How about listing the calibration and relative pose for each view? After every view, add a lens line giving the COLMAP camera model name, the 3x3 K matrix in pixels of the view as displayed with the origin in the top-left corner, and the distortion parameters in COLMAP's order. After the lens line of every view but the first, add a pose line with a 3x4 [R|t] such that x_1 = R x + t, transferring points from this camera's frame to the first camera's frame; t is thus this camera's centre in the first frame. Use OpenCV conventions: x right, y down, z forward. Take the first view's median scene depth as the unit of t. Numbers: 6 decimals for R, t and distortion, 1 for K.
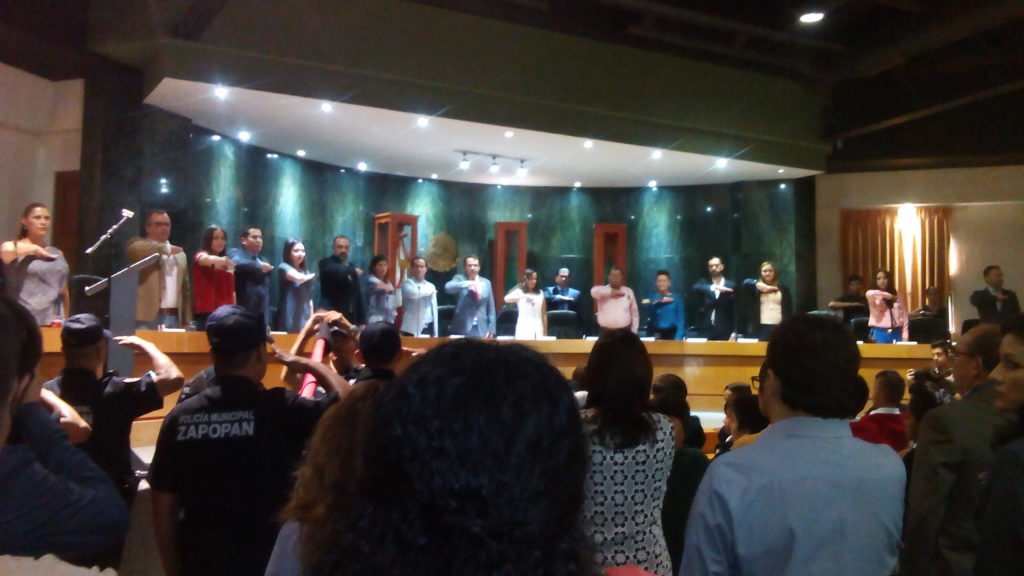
lens RADIAL K [[966.8, 0, 520.6], [0, 966.8, 284.9], [0, 0, 1]] dist [0.001343, 0.000000]
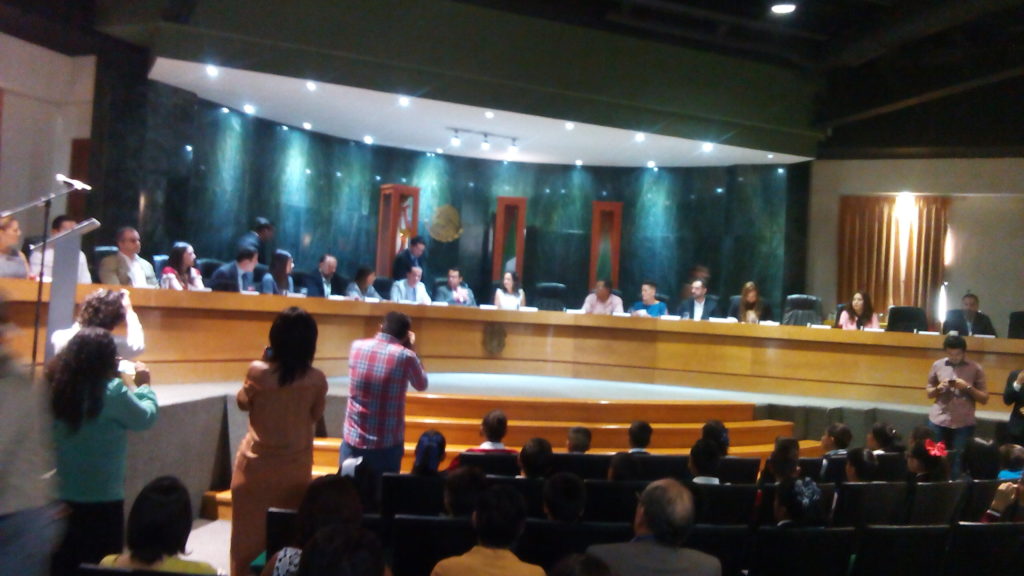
lens RADIAL K [[966.8, 0, 521.6], [0, 966.8, 278.6], [0, 0, 1]] dist [0.001343, 0.000000]
pose [[0.994904, 0.042808, -0.091290, 0.105619], [-0.040334, 0.998772, 0.028774, -0.007623], [0.092409, -0.024945, 0.995409, -0.044179]]
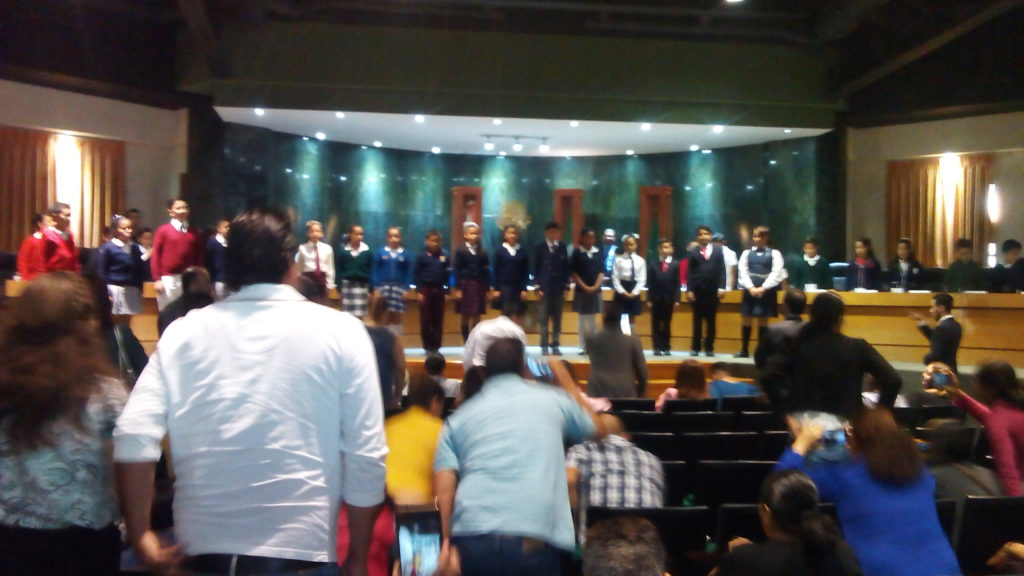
lens RADIAL K [[973.9, 0, 519.3], [0, 973.9, 279.7], [0, 0, 1]] dist [0.002072, 0.000000]
pose [[0.926524, -0.008554, -0.376137, 0.395728], [0.024872, 0.998947, 0.038550, -0.002755], [0.375412, -0.045073, 0.925762, -0.114514]]
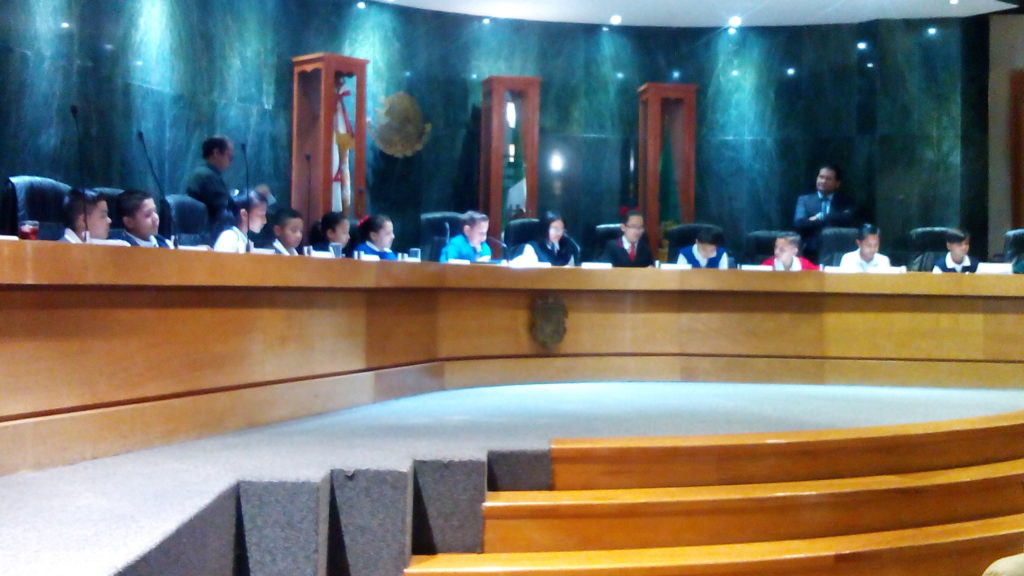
lens RADIAL K [[1262.7, 0, 518.1], [0, 1262.7, 282.0], [0, 0, 1]] dist [-0.018684, 0.000000]
pose [[0.993540, 0.003473, 0.113433, -0.102299], [-0.010487, 0.998065, 0.061293, 0.016345], [-0.113001, -0.062086, 0.991653, 0.211023]]
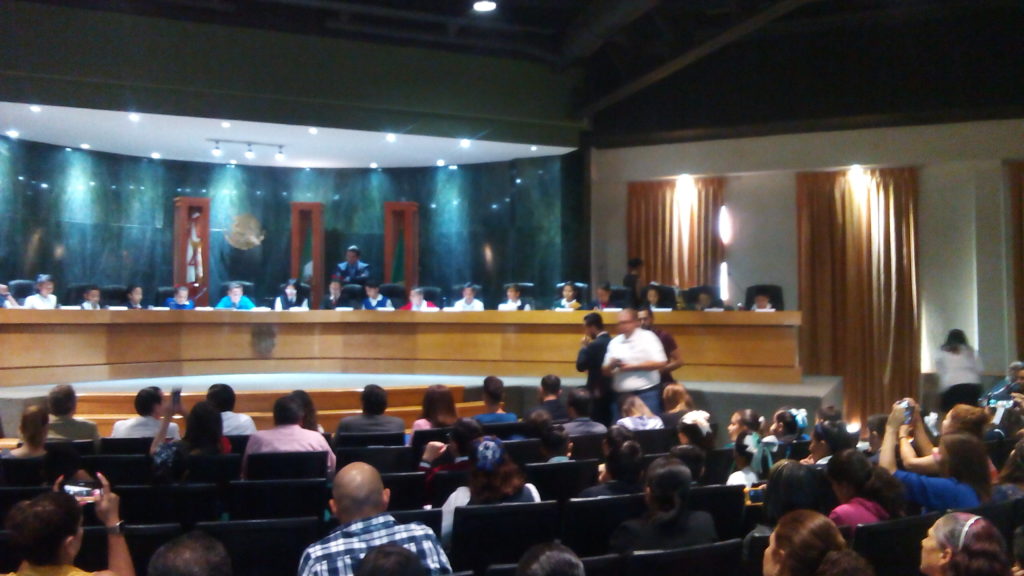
lens RADIAL K [[966.8, 0, 525.3], [0, 966.8, 268.4], [0, 0, 1]] dist [0.001343, 0.000000]
pose [[0.993330, -0.015891, -0.114207, 0.375200], [0.017223, 0.999795, 0.010685, 0.001449], [0.114013, -0.012581, 0.993400, -0.049276]]
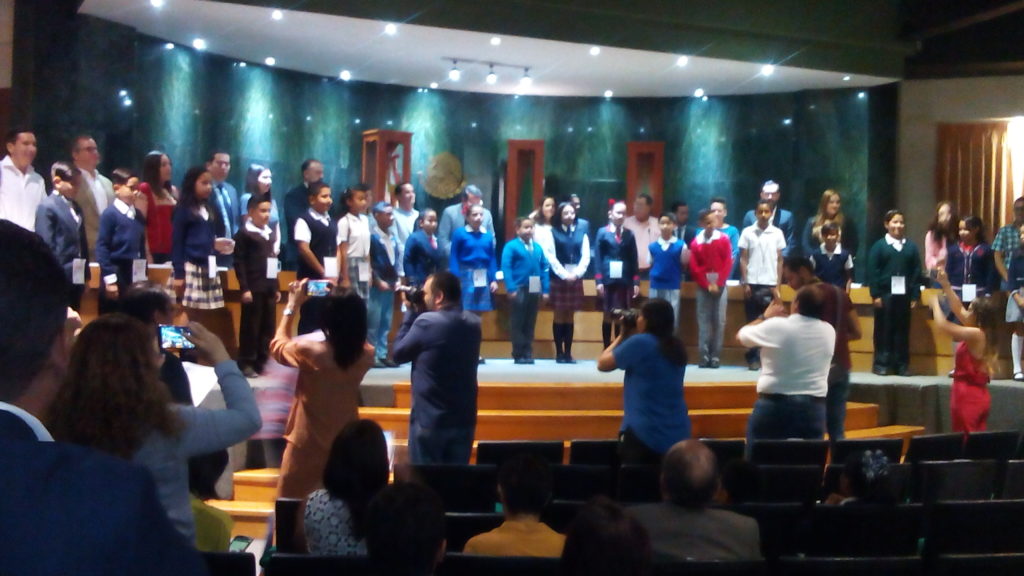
lens RADIAL K [[1275.9, 0, 523.0], [0, 1275.9, 277.8], [0, 0, 1]] dist [0.010401, 0.000000]
pose [[0.994474, 0.012267, -0.104260, 0.110642], [-0.006365, 0.998368, 0.056753, -0.008683], [0.104786, -0.055775, 0.992930, -0.112313]]
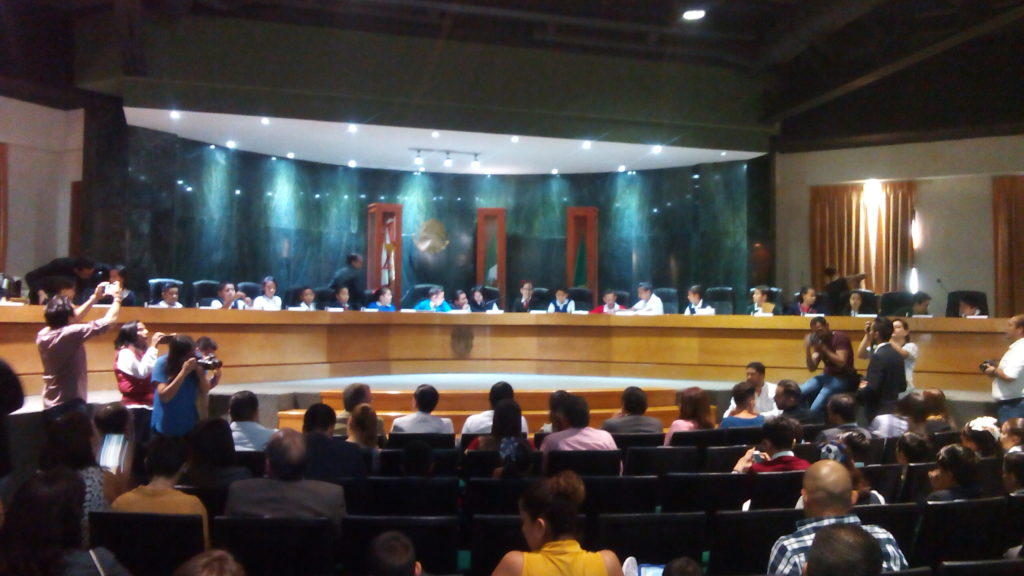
lens RADIAL K [[966.8, 0, 521.8], [0, 966.8, 273.5], [0, 0, 1]] dist [0.001343, 0.000000]
pose [[0.976485, -0.011758, -0.215265, 0.278217], [0.014792, 0.999813, 0.012490, -0.003135], [0.215078, -0.015380, 0.976476, -0.084989]]
